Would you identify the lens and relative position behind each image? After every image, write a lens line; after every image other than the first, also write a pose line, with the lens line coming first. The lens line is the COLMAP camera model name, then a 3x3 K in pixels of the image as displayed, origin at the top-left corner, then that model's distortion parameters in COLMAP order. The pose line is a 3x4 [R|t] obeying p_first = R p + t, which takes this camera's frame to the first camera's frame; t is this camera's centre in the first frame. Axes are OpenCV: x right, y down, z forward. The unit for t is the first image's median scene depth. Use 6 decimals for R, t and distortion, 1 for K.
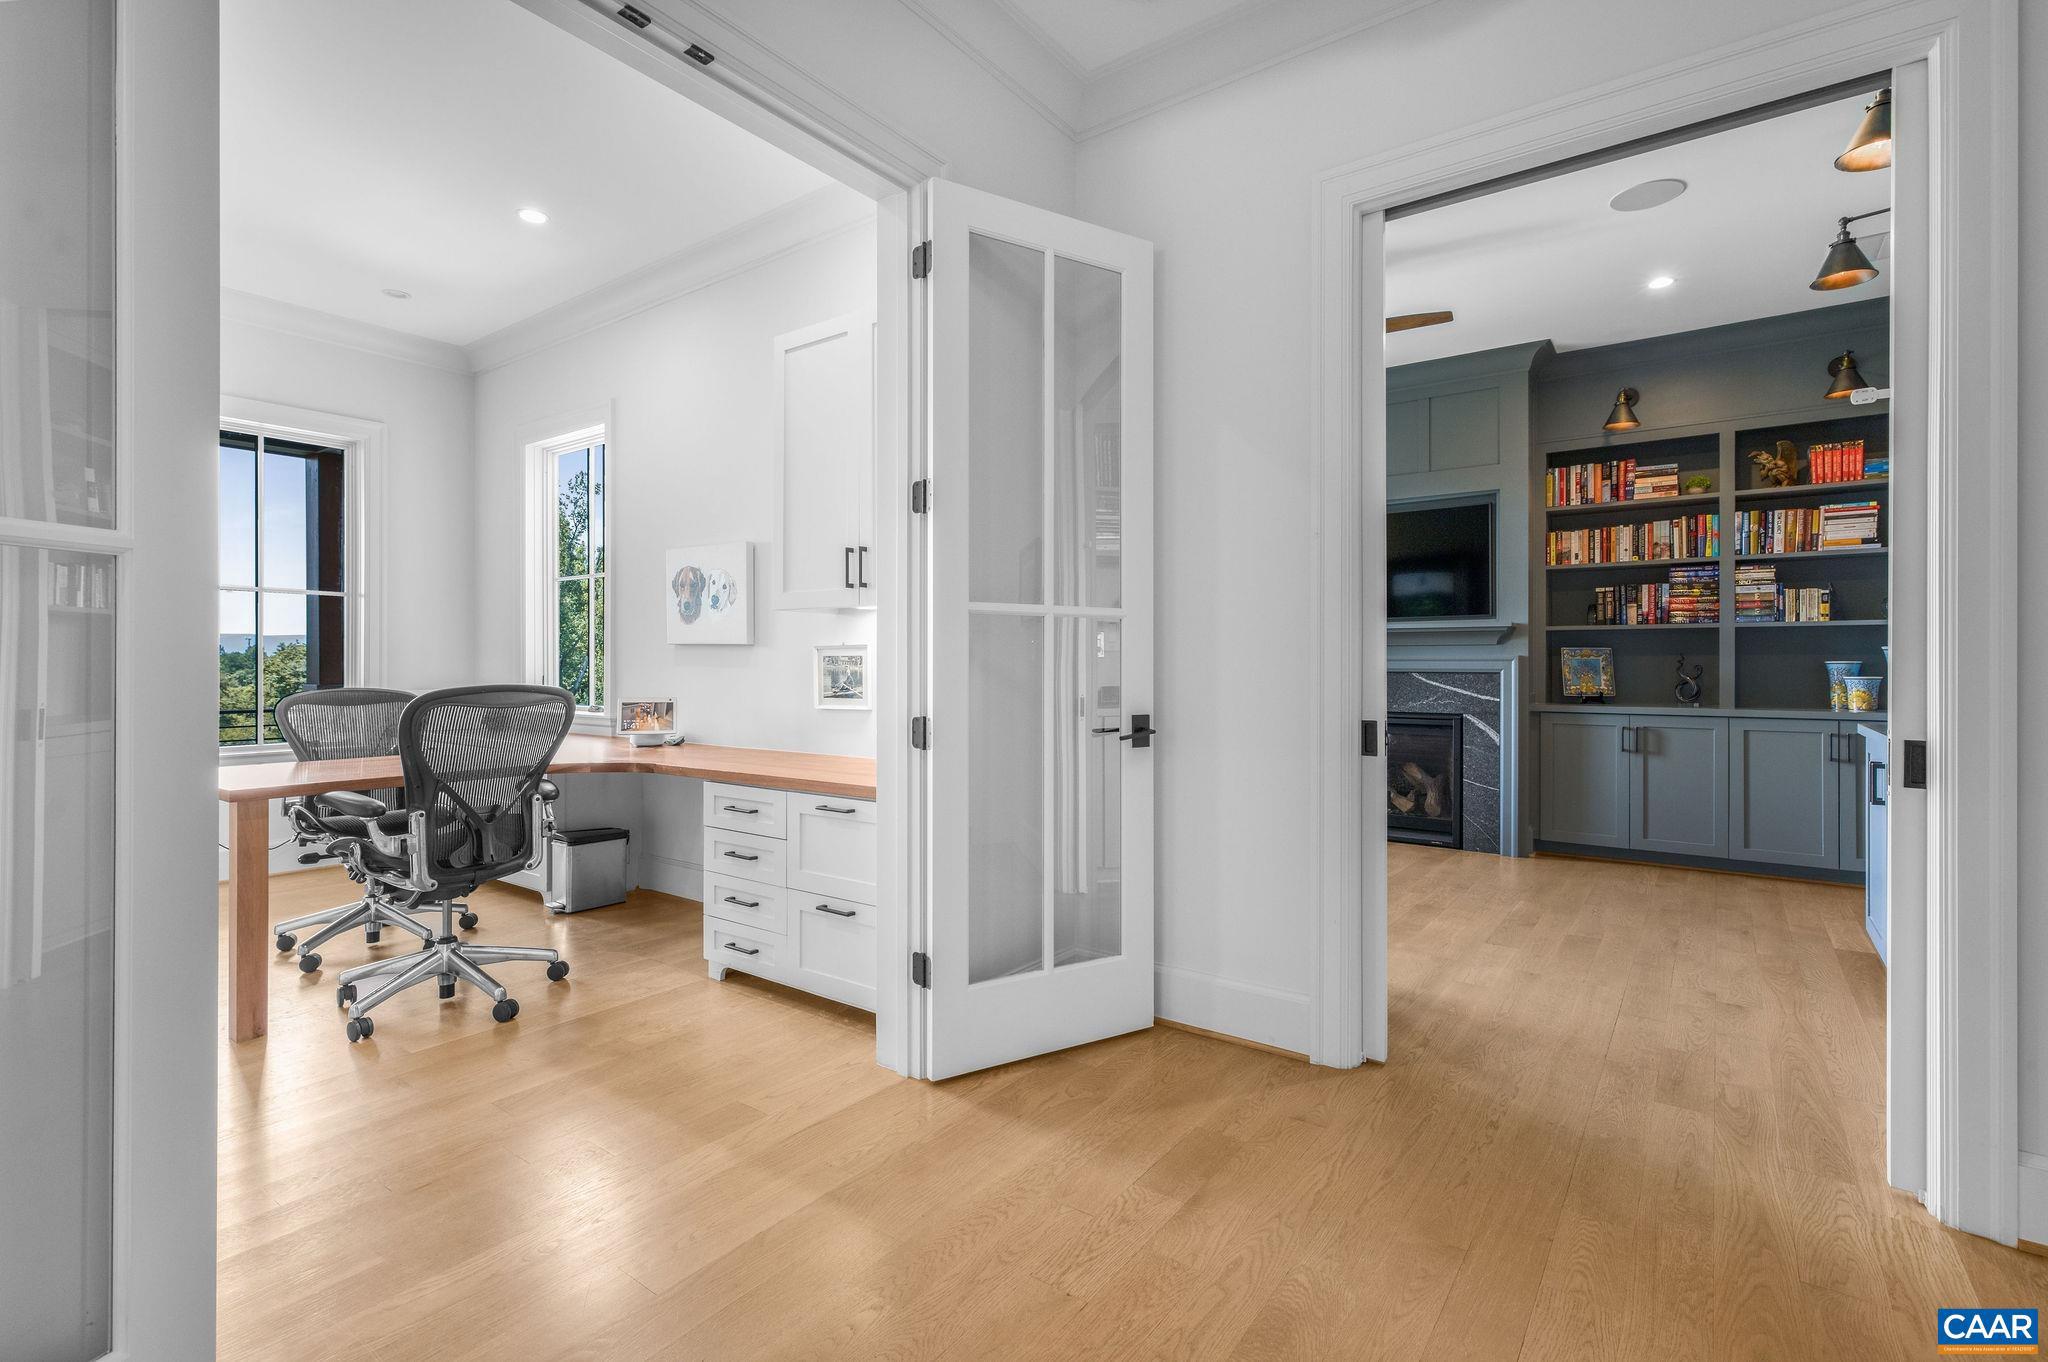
lens RADIAL K [[948.9, 0, 1026.1], [0, 948.9, 669.6], [0, 0, 1]] dist [0.004048, -0.000129]
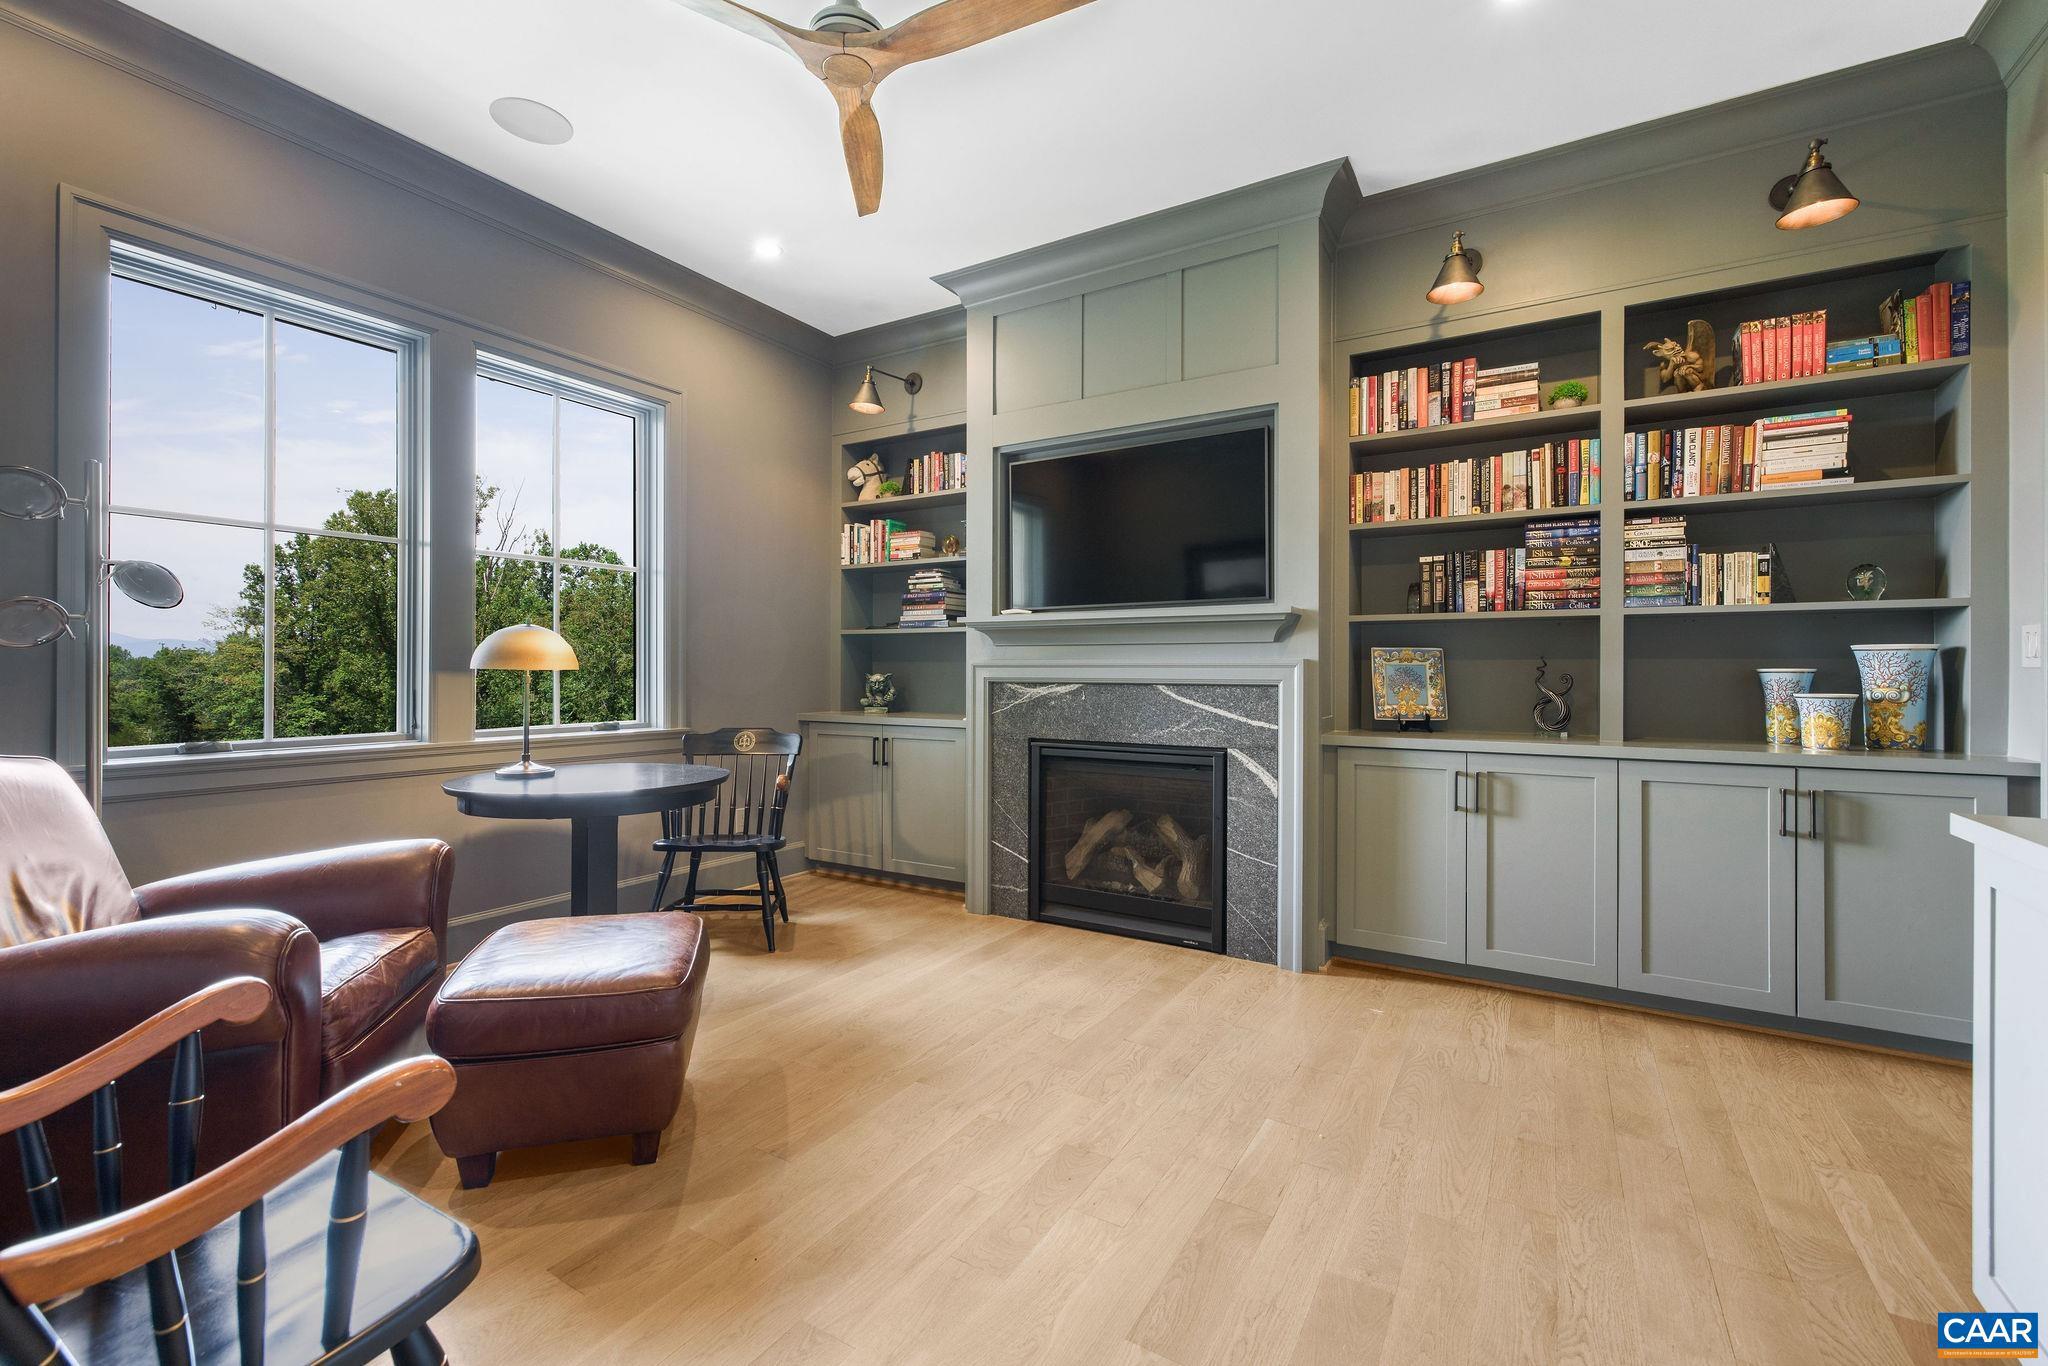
lens RADIAL K [[884.1, 0, 1020.8], [0, 884.1, 676.5], [0, 0, 1]] dist [0.004525, -0.000591]
pose [[0.996438, 0.000065, 0.084323, 0.278344], [-0.000273, 0.999997, 0.002460, -0.004519], [-0.084323, -0.002474, 0.996435, 0.420538]]
